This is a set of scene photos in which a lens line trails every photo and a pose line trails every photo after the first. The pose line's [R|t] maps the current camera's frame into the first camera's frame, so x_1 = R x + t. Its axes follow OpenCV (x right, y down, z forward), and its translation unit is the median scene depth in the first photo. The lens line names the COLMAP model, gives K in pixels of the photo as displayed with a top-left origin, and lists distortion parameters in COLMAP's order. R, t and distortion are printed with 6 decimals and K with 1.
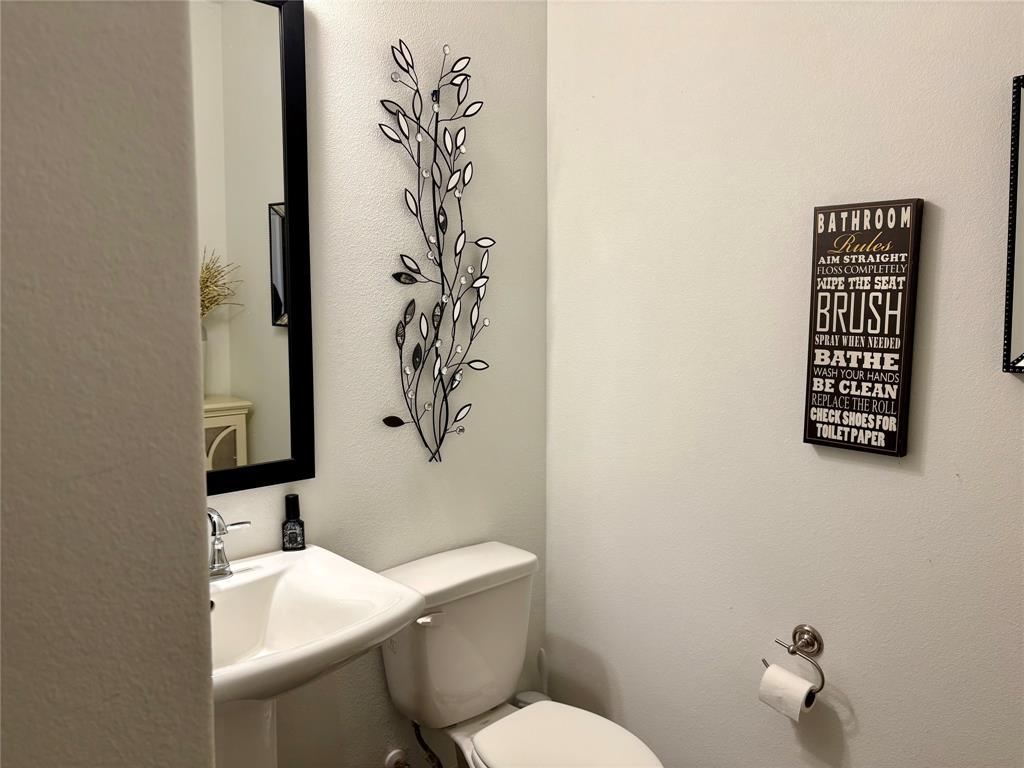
lens RADIAL K [[780.6, 0, 512.7], [0, 780.6, 382.9], [0, 0, 1]] dist [0.028479, -0.014230]
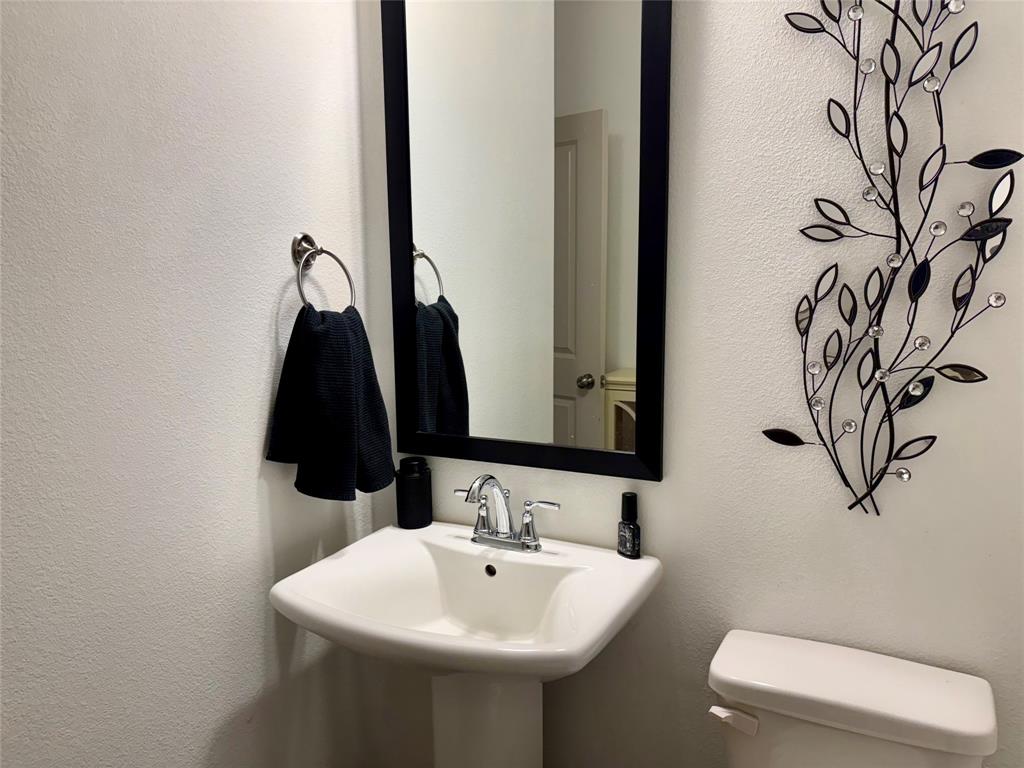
lens RADIAL K [[780.6, 0, 512.7], [0, 780.6, 383.7], [0, 0, 1]] dist [0.028479, -0.014230]
pose [[0.331422, 0.118862, -0.935966, 0.423492], [-0.087163, 0.991647, 0.095069, -0.044319], [0.939448, 0.050073, 0.339014, 0.511296]]
